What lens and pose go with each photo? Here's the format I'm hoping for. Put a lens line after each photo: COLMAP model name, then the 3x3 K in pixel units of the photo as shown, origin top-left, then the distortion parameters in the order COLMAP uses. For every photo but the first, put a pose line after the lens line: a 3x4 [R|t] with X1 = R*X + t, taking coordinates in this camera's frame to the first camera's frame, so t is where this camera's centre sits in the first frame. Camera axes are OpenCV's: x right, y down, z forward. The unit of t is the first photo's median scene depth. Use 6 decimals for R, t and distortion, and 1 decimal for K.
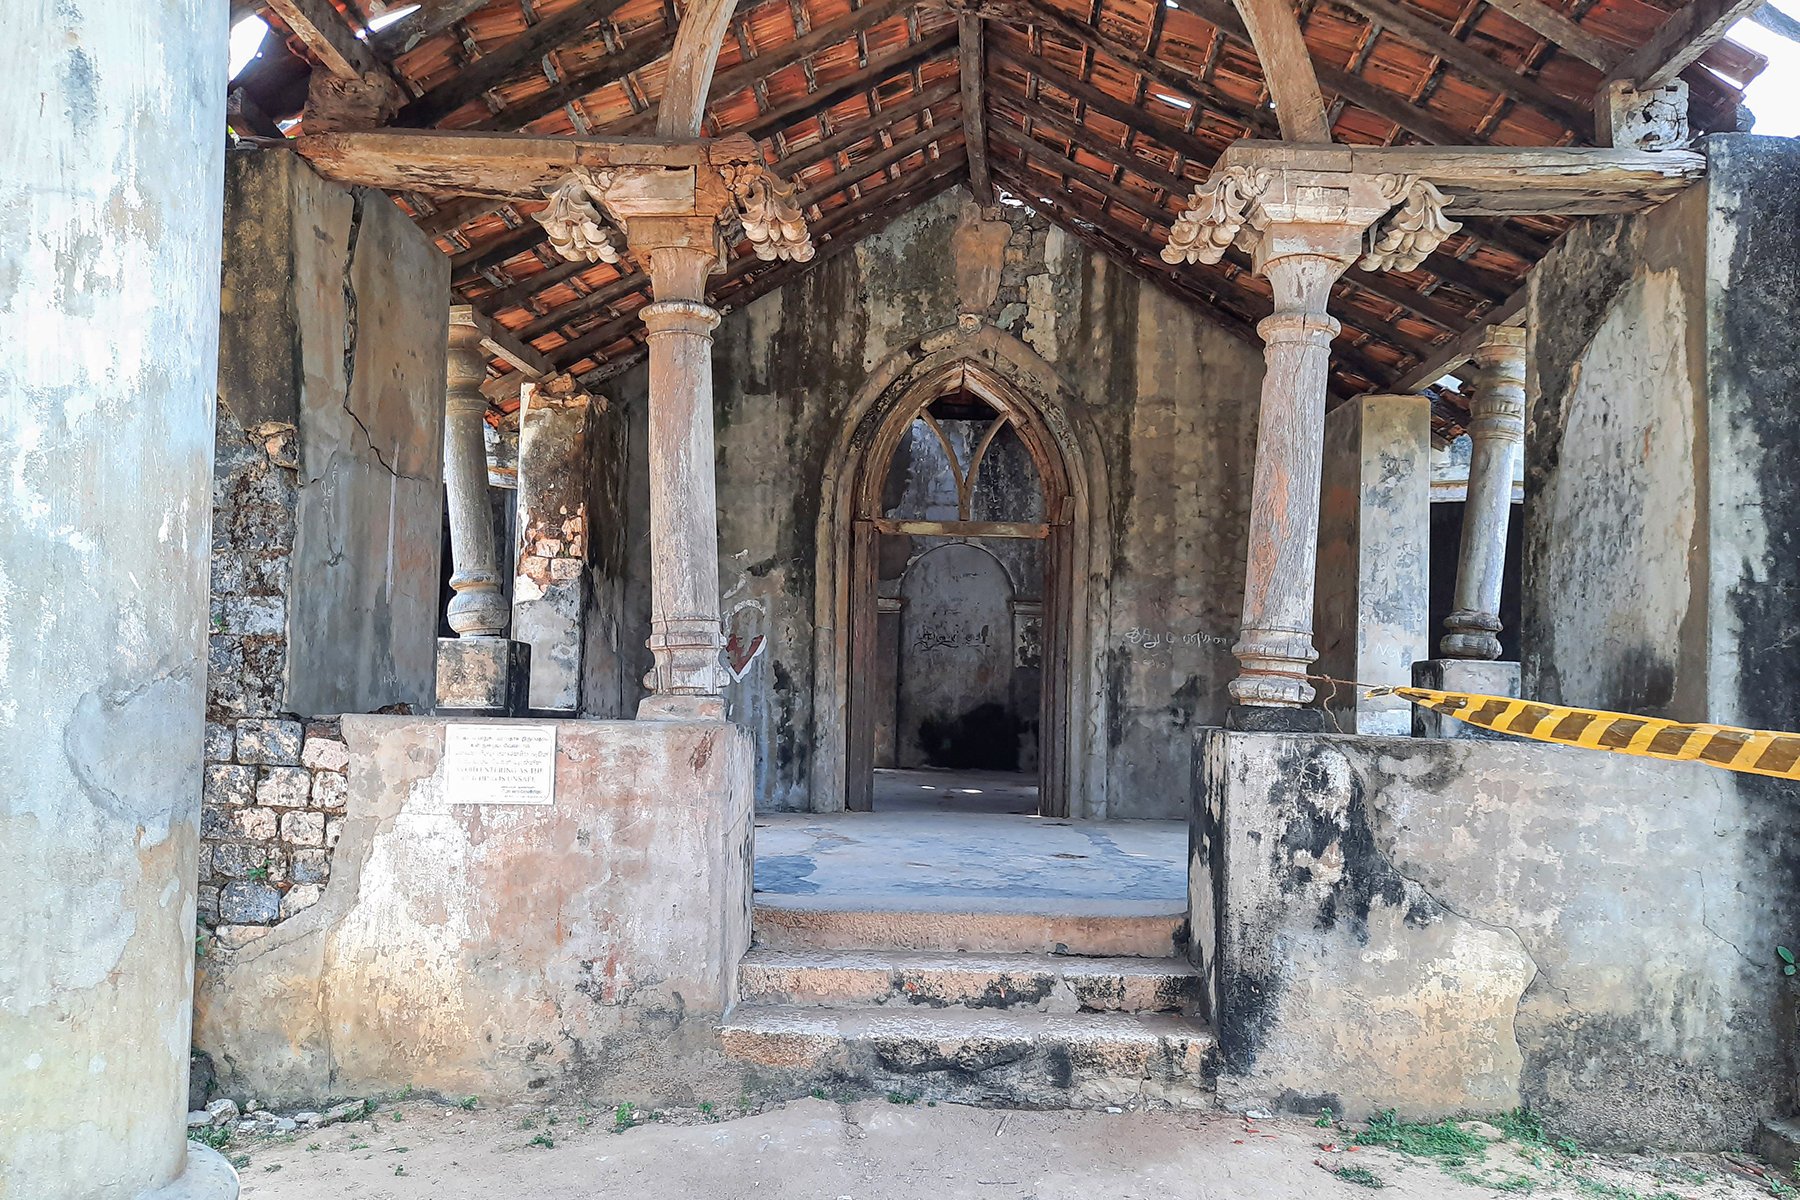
lens RADIAL K [[1333.9, 0, 811.6], [0, 1333.9, 620.0], [0, 0, 1]] dist [0.033473, -0.006516]
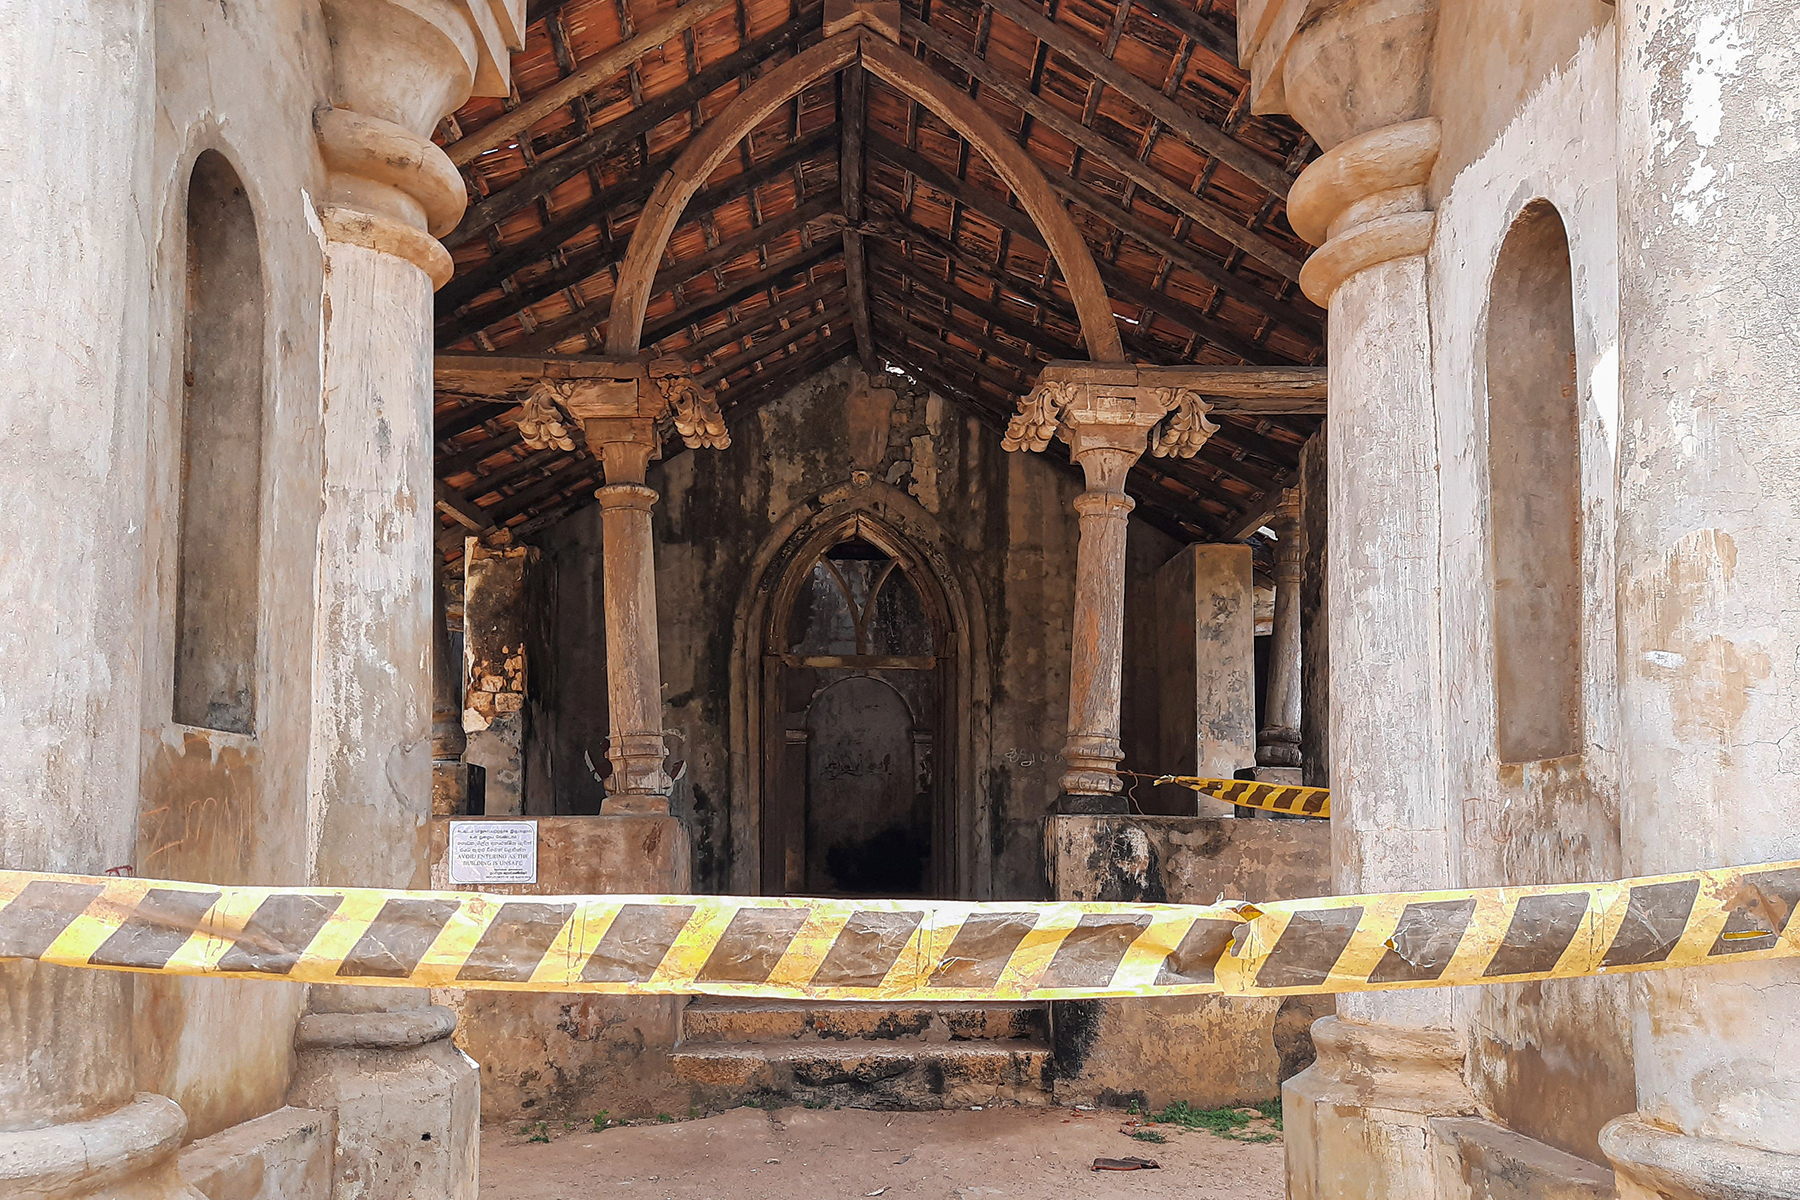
lens RADIAL K [[1433.3, 0, 783.5], [0, 1433.3, 604.0], [0, 0, 1]] dist [-0.006895, 0.003229]
pose [[0.998493, -0.009783, 0.054001, -0.030192], [0.015502, 0.994188, -0.106535, 0.021451], [-0.052645, 0.107212, 0.992841, -0.397264]]
